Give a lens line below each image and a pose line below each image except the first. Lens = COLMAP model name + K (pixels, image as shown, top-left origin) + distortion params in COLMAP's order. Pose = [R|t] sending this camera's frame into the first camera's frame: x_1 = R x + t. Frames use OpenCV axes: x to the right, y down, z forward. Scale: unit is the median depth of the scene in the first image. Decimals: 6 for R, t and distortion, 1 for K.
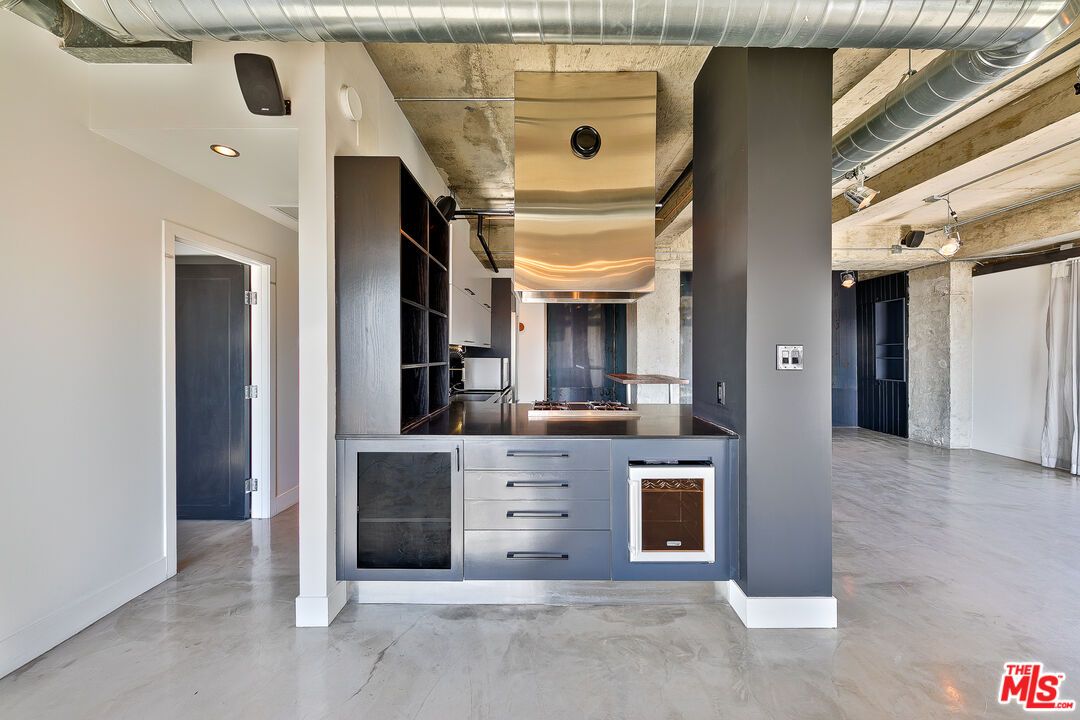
lens RADIAL K [[372.1, 0, 542.6], [0, 372.1, 355.5], [0, 0, 1]] dist [0.002494, 0.000076]
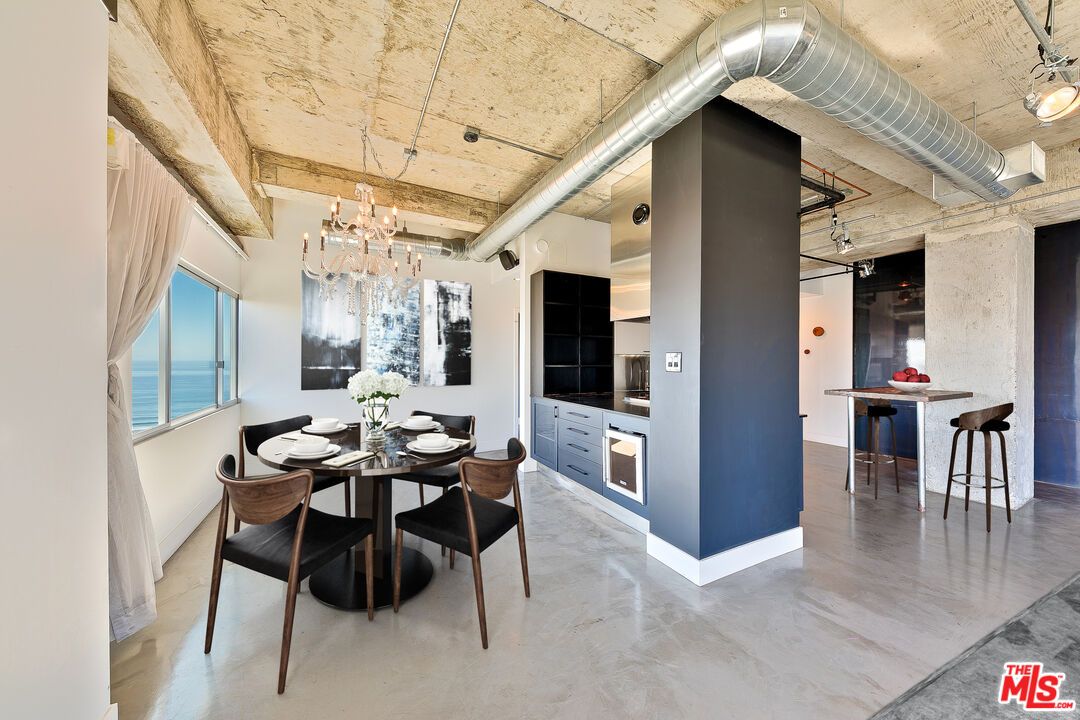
lens RADIAL K [[372.0, 0, 542.1], [0, 372.0, 362.3], [0, 0, 1]] dist [0.002090, 0.000089]
pose [[0.463233, 0.004012, -0.886228, 1.554854], [-0.007940, 0.999968, 0.000377, 0.008914], [0.886201, 0.006862, 0.463250, -0.011435]]
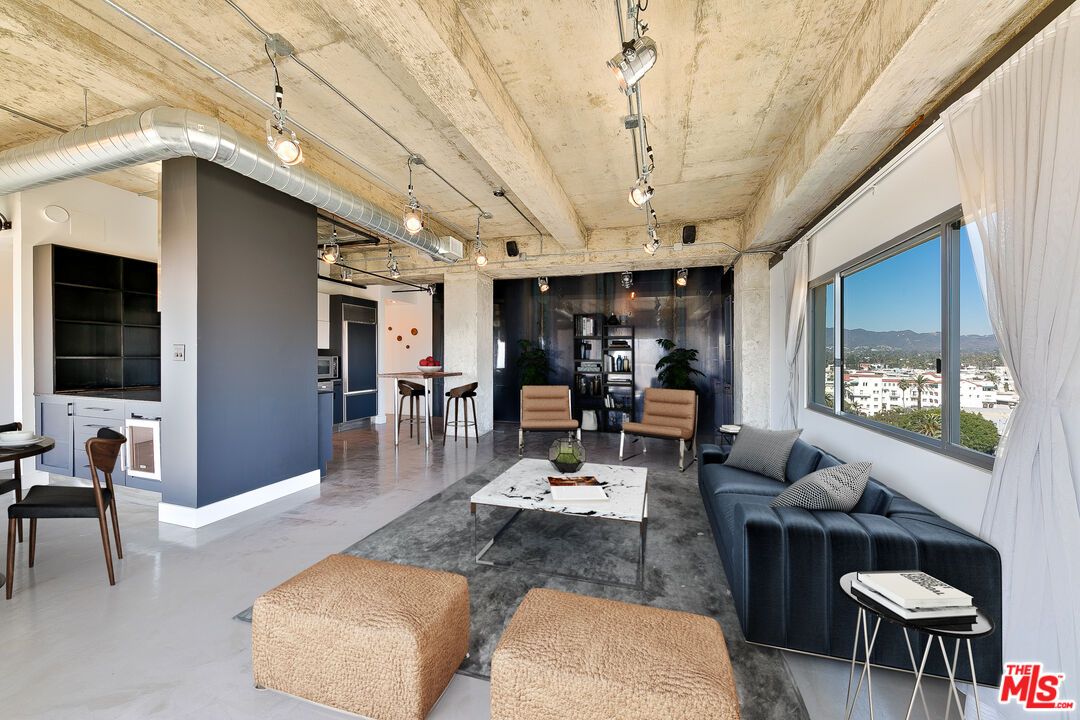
lens RADIAL K [[374.0, 0, 547.9], [0, 374.0, 357.1], [0, 0, 1]] dist [-0.001547, -0.000334]
pose [[0.957379, 0.006273, -0.288768, 2.516414], [-0.007141, 0.999973, -0.001954, 0.015191], [0.288748, 0.003933, 0.957397, -0.053327]]
